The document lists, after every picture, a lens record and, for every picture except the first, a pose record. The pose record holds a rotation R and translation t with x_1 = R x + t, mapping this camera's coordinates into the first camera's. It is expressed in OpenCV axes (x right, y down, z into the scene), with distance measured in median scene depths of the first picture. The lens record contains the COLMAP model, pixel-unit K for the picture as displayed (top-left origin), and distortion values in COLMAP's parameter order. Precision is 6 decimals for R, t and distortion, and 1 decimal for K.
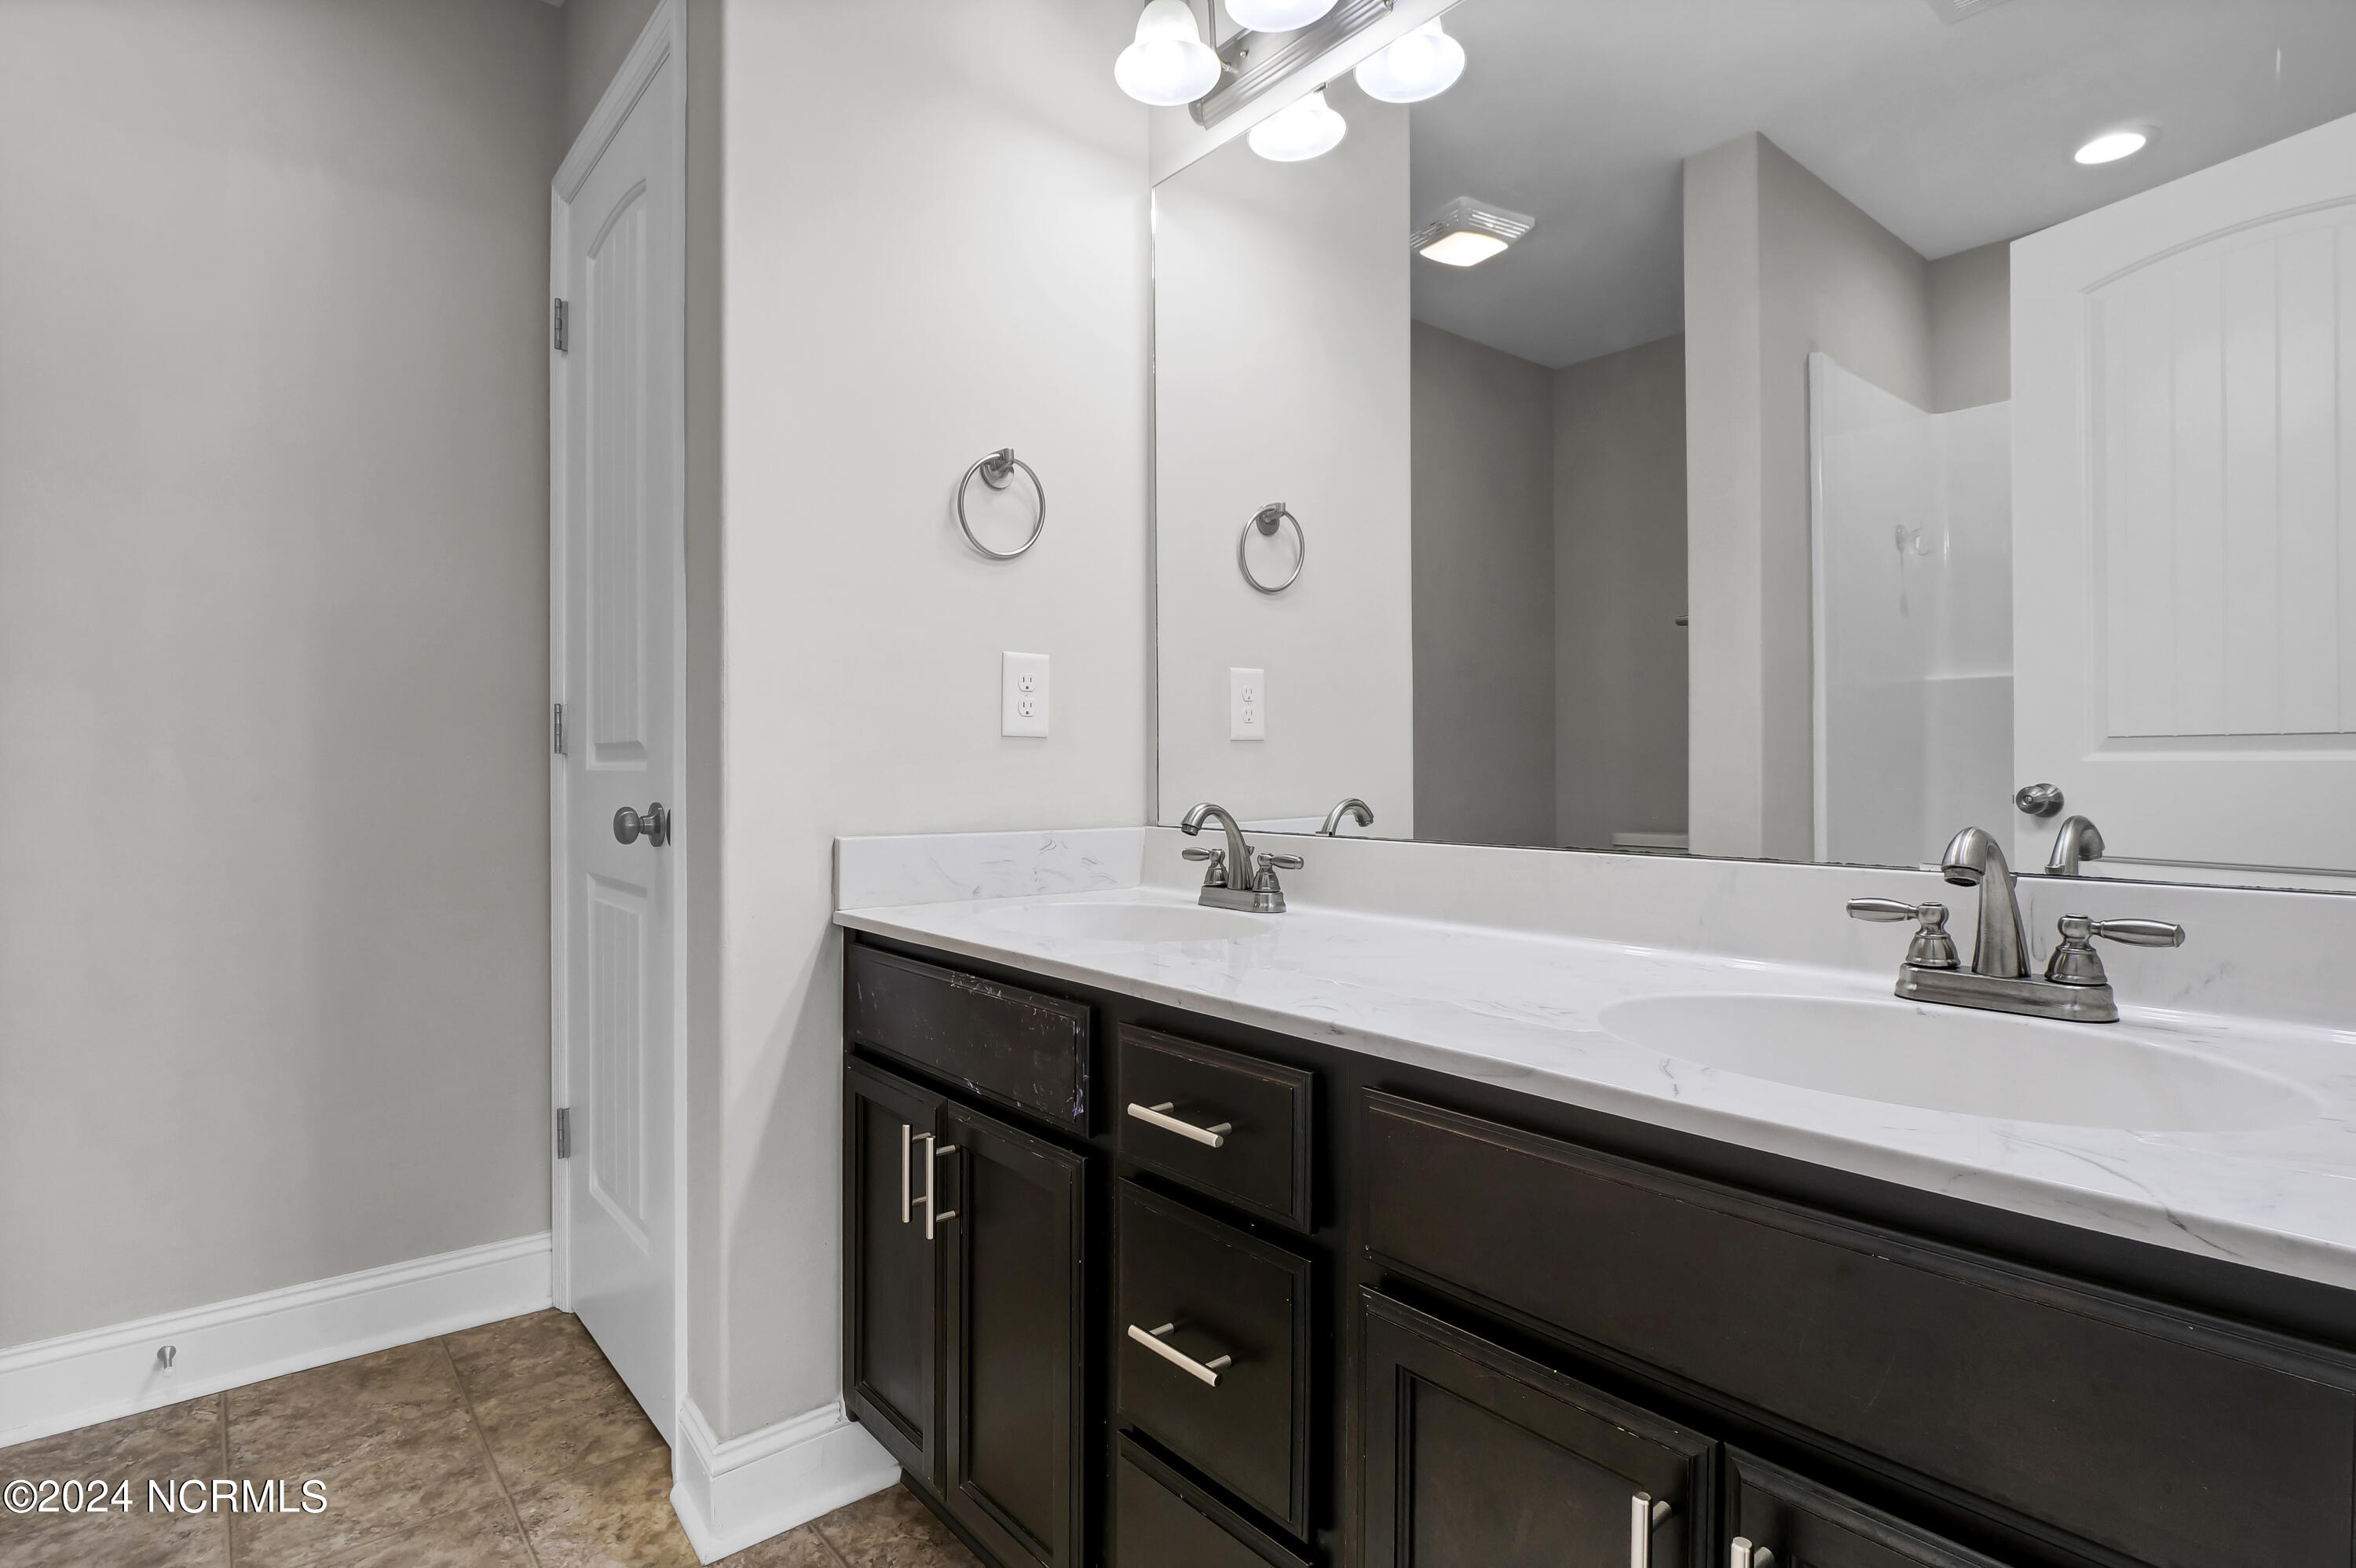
lens RADIAL K [[1174.1, 0, 1168.8], [0, 1174.1, 777.0], [0, 0, 1]] dist [0.005907, 0.000647]
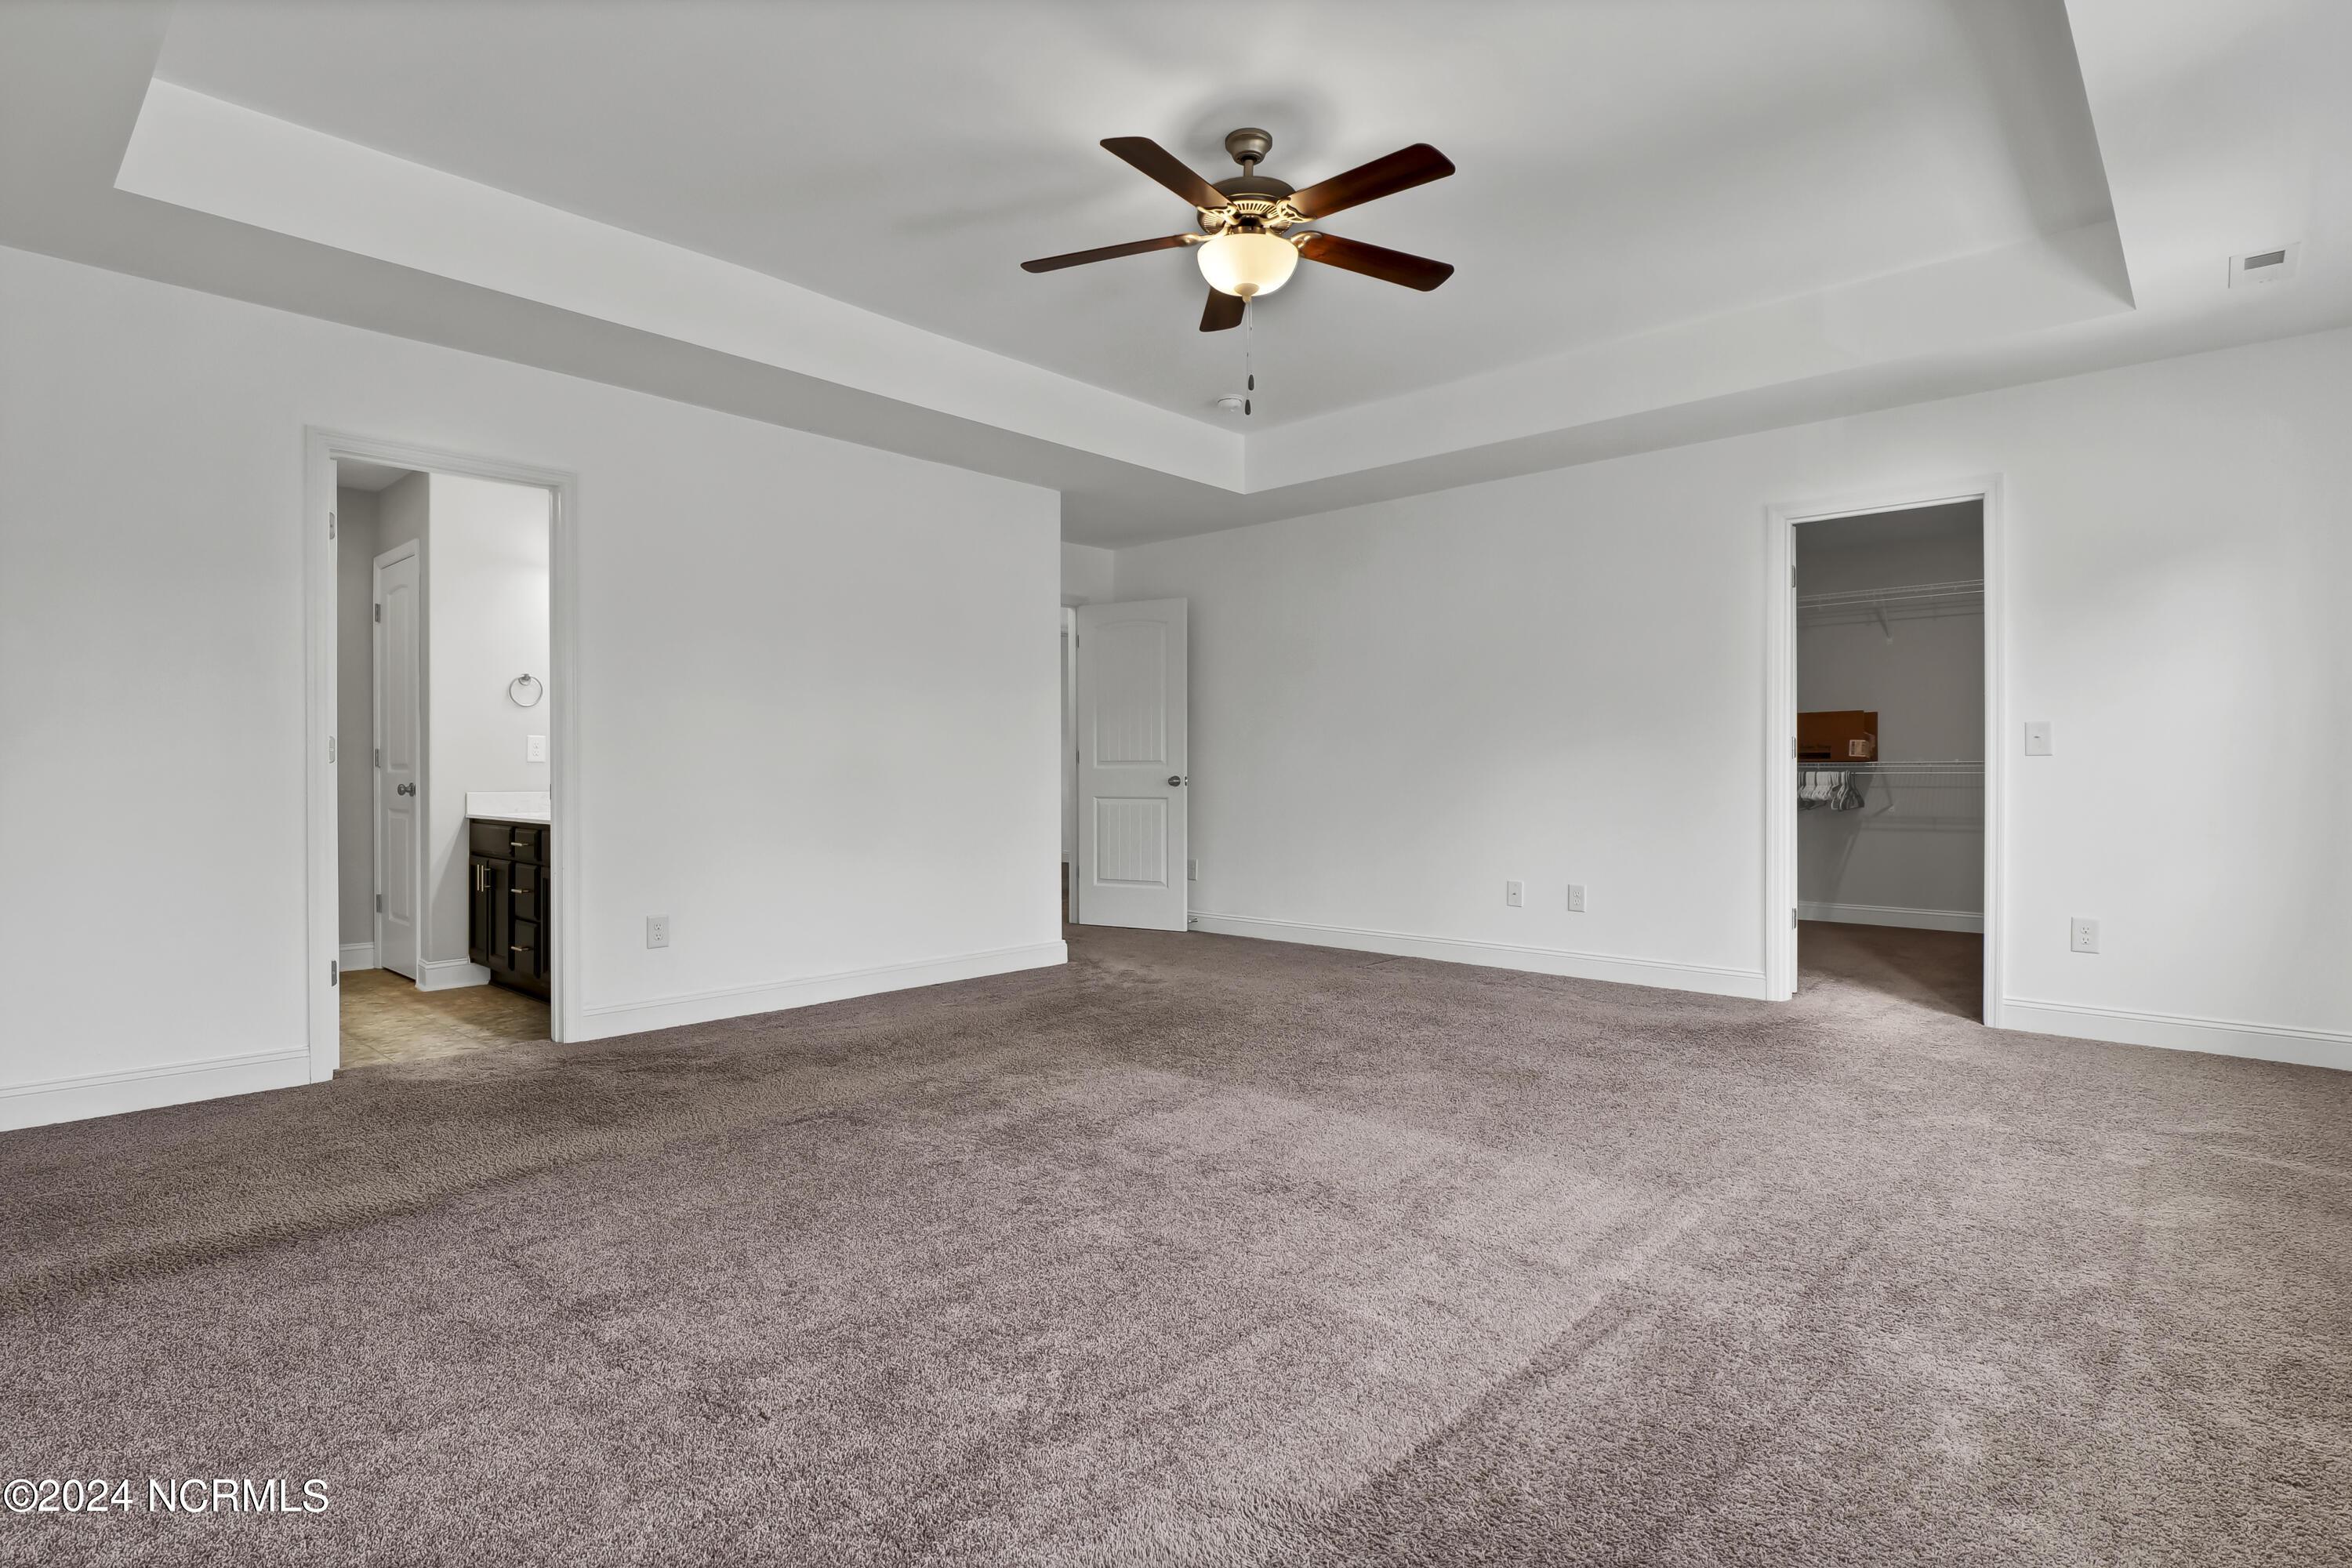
lens RADIAL K [[1172.3, 0, 1182.8], [0, 1172.3, 784.2], [0, 0, 1]] dist [0.005907, 0.000647]
pose [[0.991647, -0.004635, 0.128898, 1.165744], [0.005407, 0.999969, -0.005643, 0.053662], [-0.128868, 0.006293, 0.991642, -2.304970]]
